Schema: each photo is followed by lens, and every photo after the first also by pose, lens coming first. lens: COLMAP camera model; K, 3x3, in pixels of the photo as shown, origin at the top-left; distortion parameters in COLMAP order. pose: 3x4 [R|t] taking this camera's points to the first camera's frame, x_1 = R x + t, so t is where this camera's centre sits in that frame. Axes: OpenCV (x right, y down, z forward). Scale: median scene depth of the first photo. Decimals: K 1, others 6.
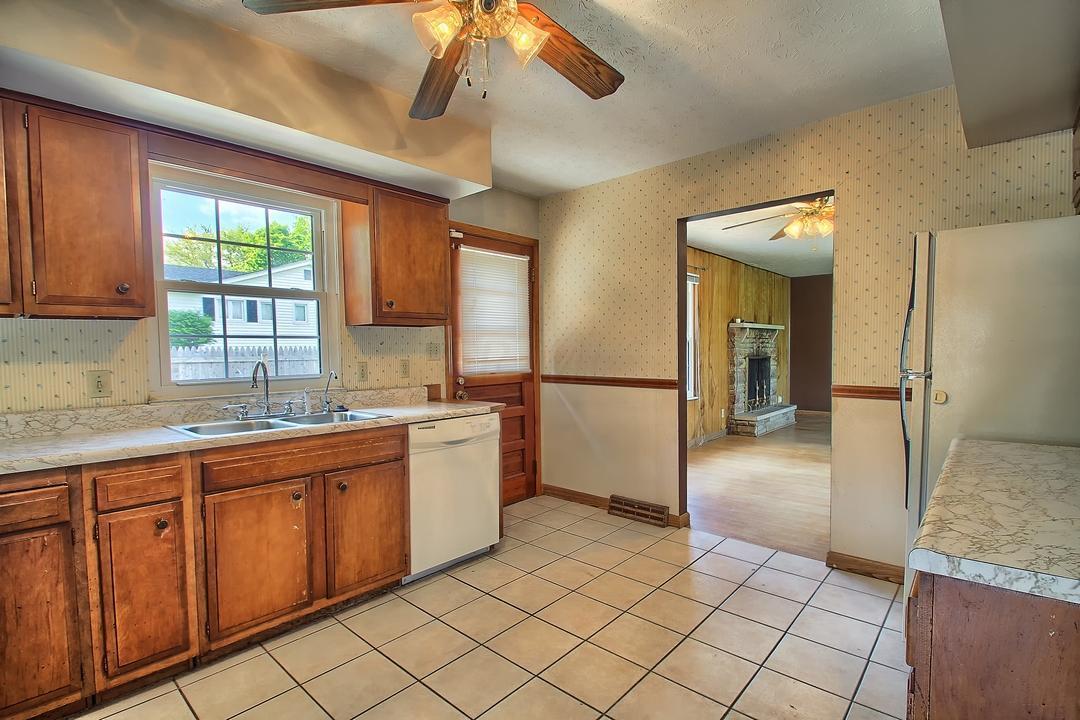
lens RADIAL K [[512.9, 0, 544.2], [0, 512.9, 371.0], [0, 0, 1]] dist [0.008110, -0.008655]
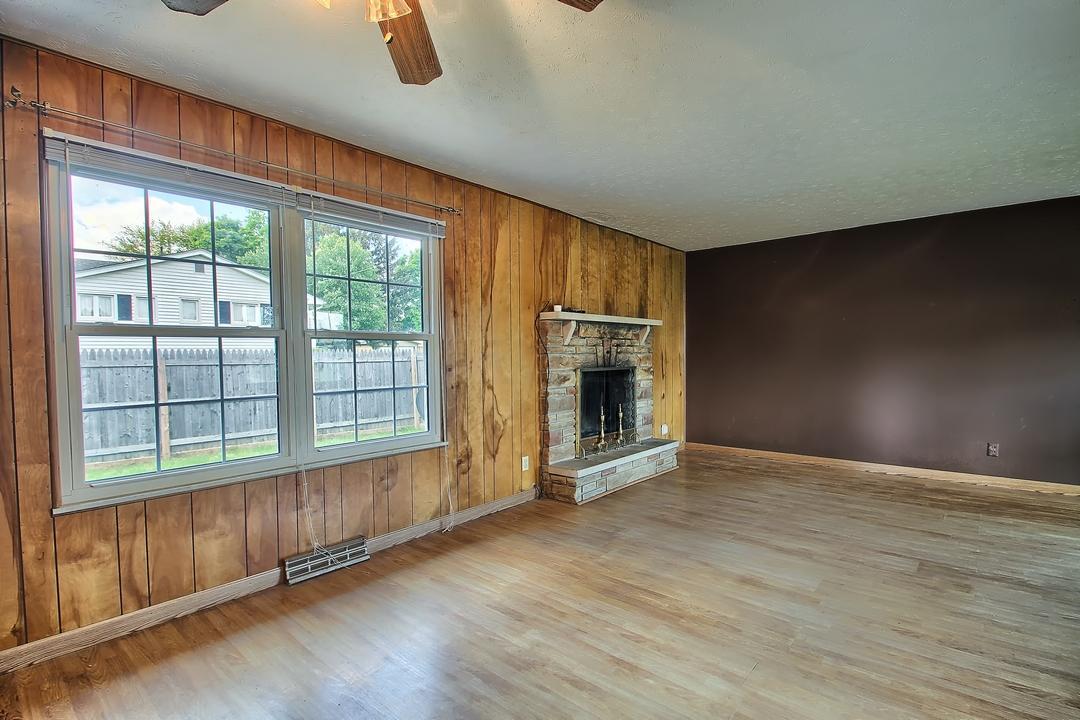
lens RADIAL K [[512.9, 0, 543.0], [0, 512.9, 372.4], [0, 0, 1]] dist [0.008110, -0.008655]
pose [[0.999942, 0.002915, 0.010394, 0.350210], [-0.002875, 0.999988, -0.003870, -0.020143], [-0.010405, 0.003840, 0.999938, 0.391436]]
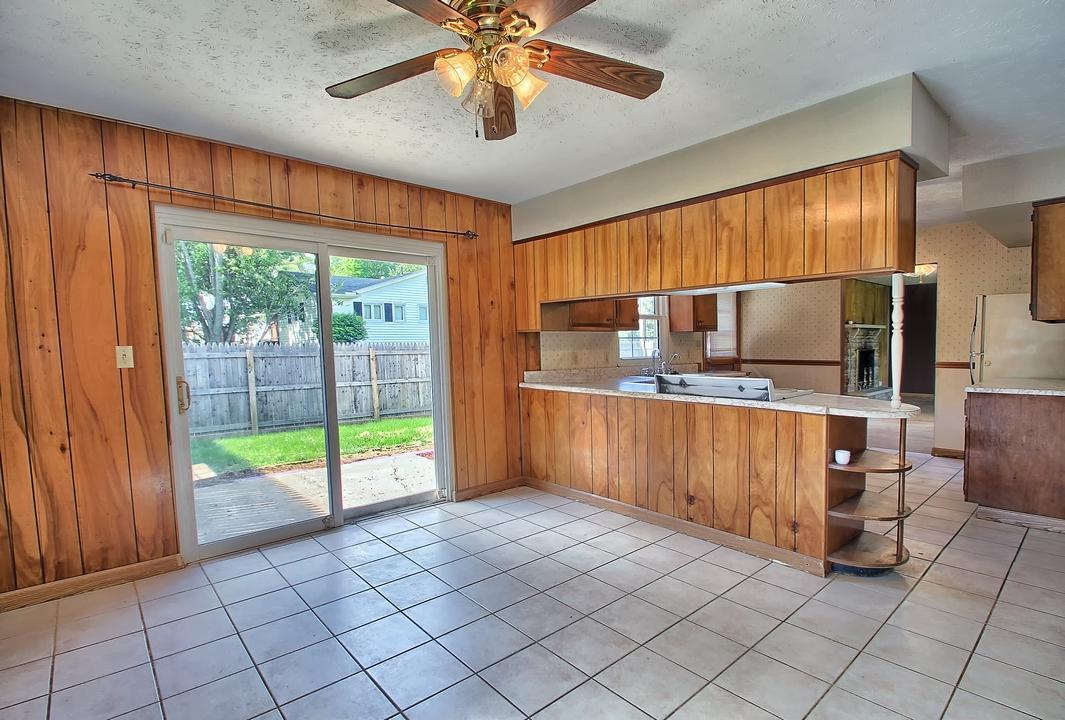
lens RADIAL K [[515.9, 0, 536.9], [0, 515.9, 367.0], [0, 0, 1]] dist [-0.003690, -0.000088]
pose [[0.992016, 0.003975, -0.126053, -0.264129], [-0.003826, 0.999992, 0.001426, 0.019412], [0.126058, -0.000933, 0.992022, -0.435558]]
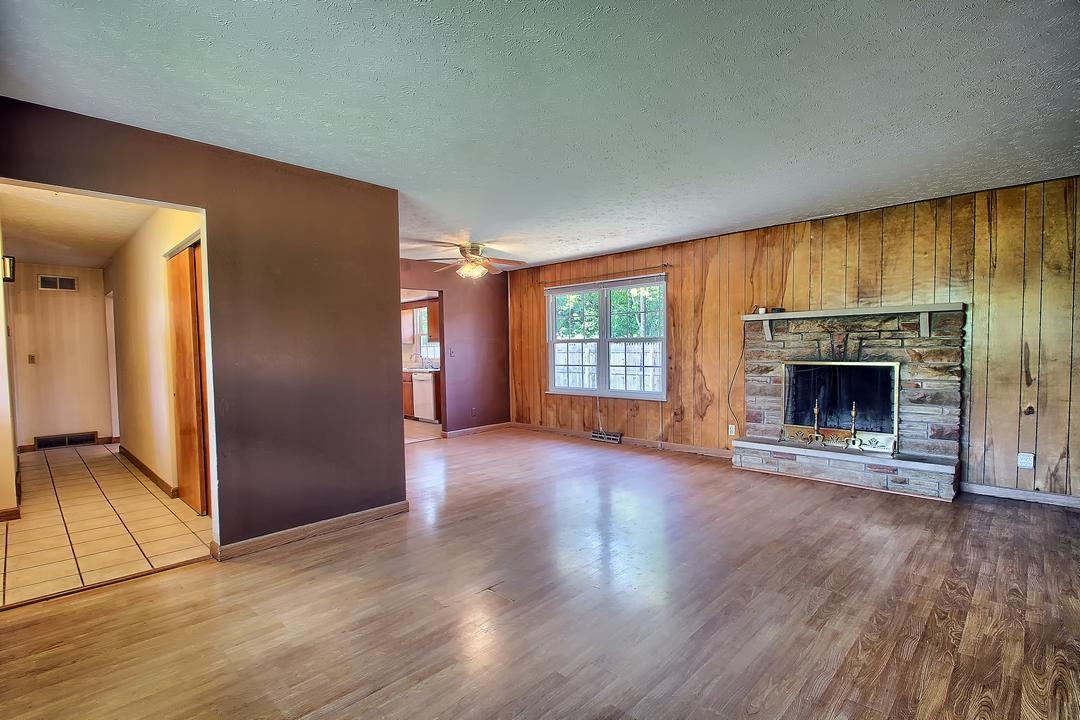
lens RADIAL K [[512.9, 0, 543.3], [0, 512.9, 370.7], [0, 0, 1]] dist [0.008110, -0.008655]
pose [[-0.046318, 0.055353, -0.997392, 1.111138], [-0.026347, 0.998048, 0.056613, -0.045467], [0.998579, 0.028901, -0.044769, 0.715683]]
